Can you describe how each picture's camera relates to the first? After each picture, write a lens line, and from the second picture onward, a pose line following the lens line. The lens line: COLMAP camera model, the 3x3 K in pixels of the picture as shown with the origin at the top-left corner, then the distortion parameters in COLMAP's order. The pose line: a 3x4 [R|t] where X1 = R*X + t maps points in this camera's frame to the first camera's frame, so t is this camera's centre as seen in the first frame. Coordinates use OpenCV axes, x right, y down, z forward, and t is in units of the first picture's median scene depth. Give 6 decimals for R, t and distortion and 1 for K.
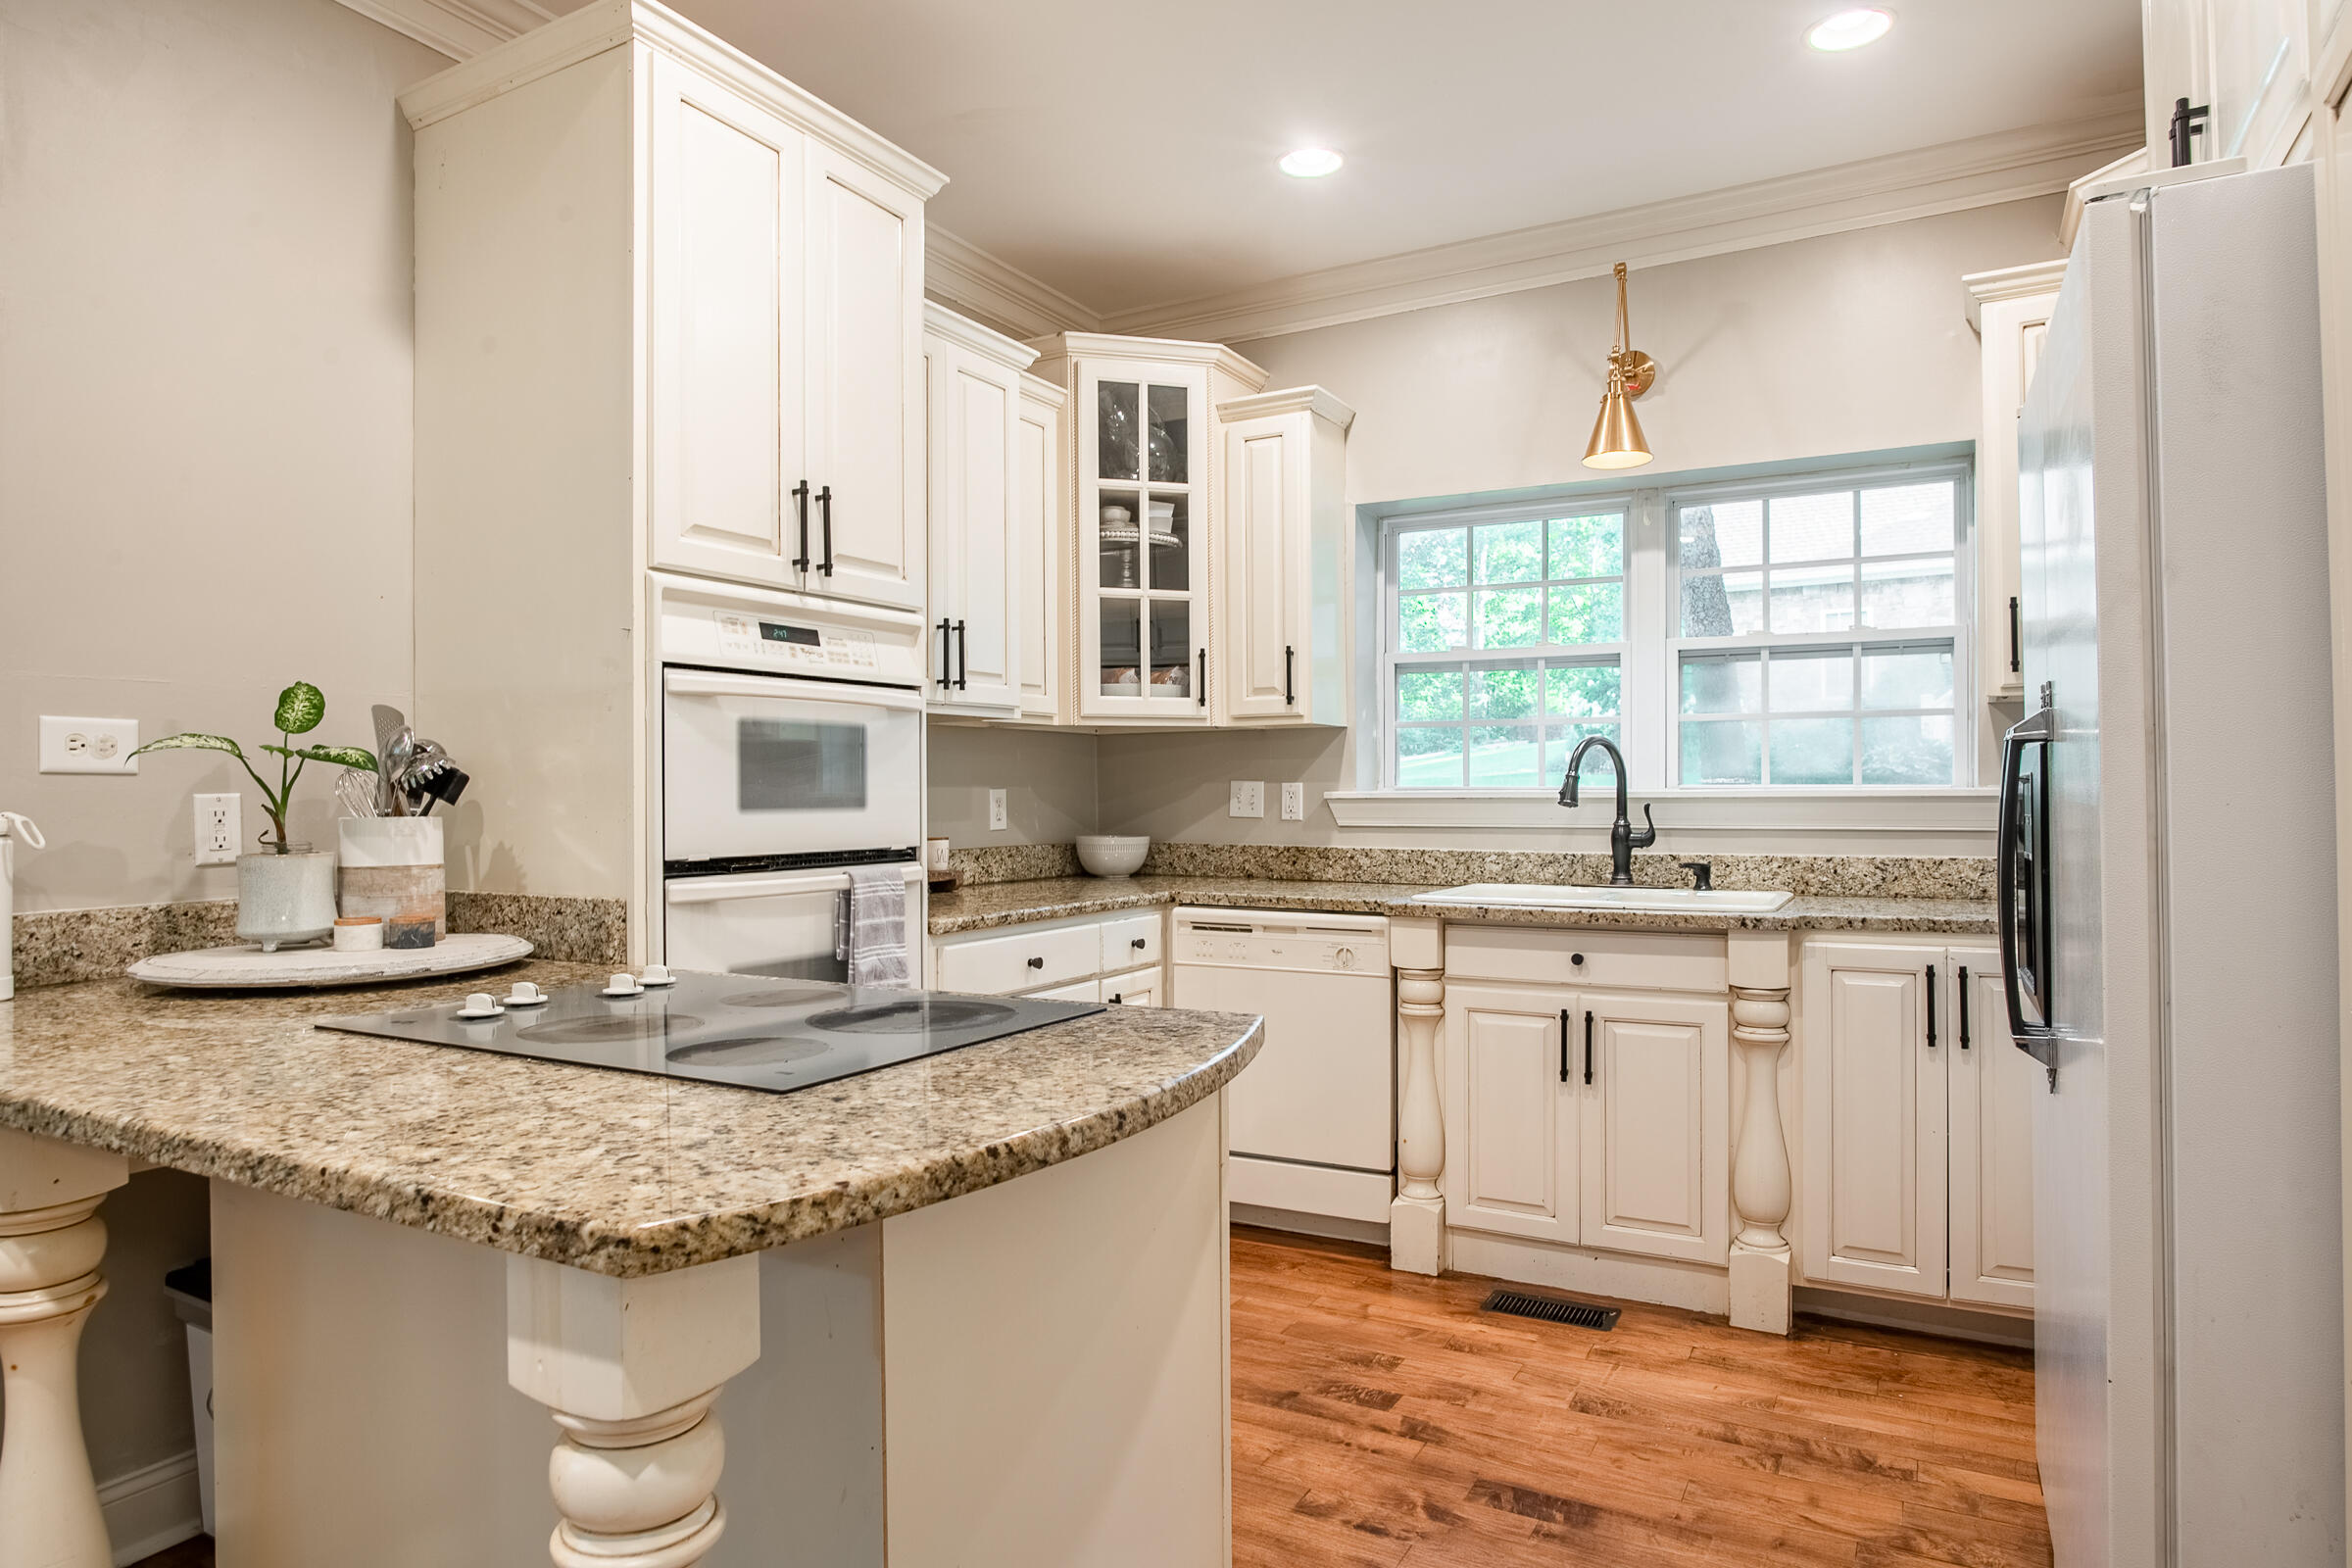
lens RADIAL K [[1365.4, 0, 1173.1], [0, 1365.4, 790.4], [0, 0, 1]] dist [-0.034334, 0.009359]
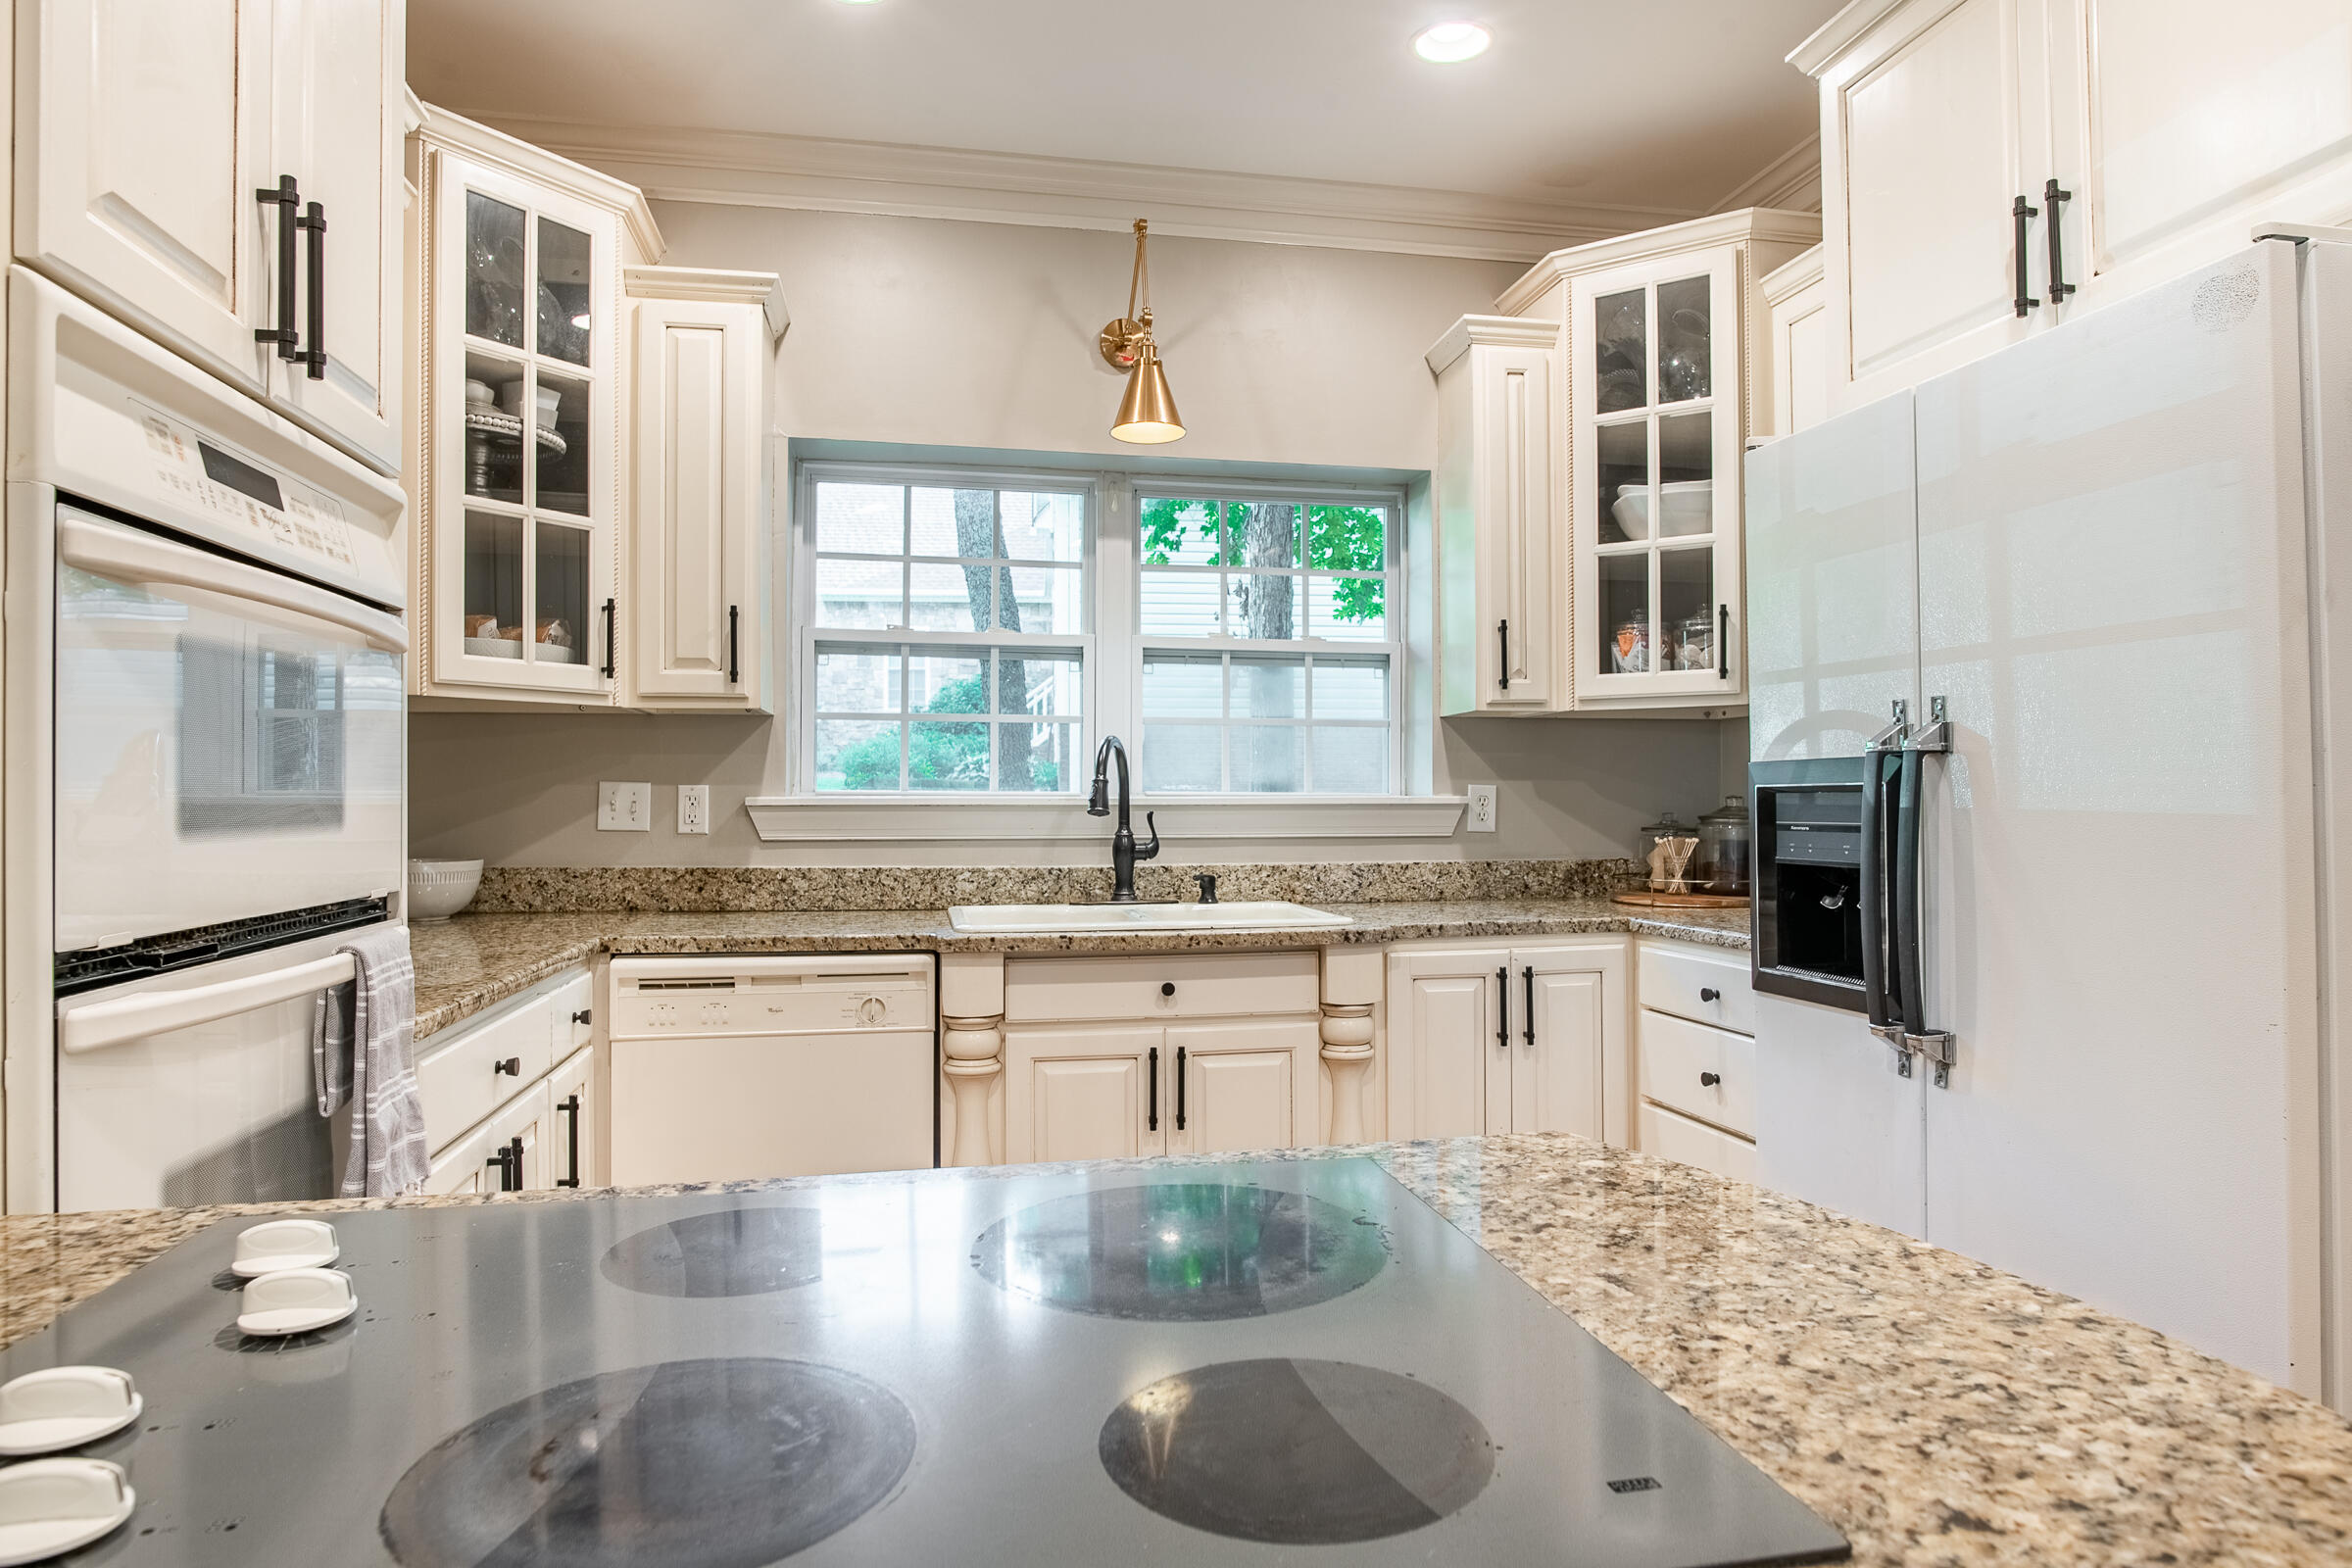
lens RADIAL K [[1365.4, 0, 1175.9], [0, 1365.4, 787.7], [0, 0, 1]] dist [-0.034334, 0.009359]
pose [[0.762371, 0.008615, 0.647083, -0.235768], [-0.004561, 0.999958, -0.007940, 0.000792], [-0.647125, 0.003101, 0.762378, 0.282031]]
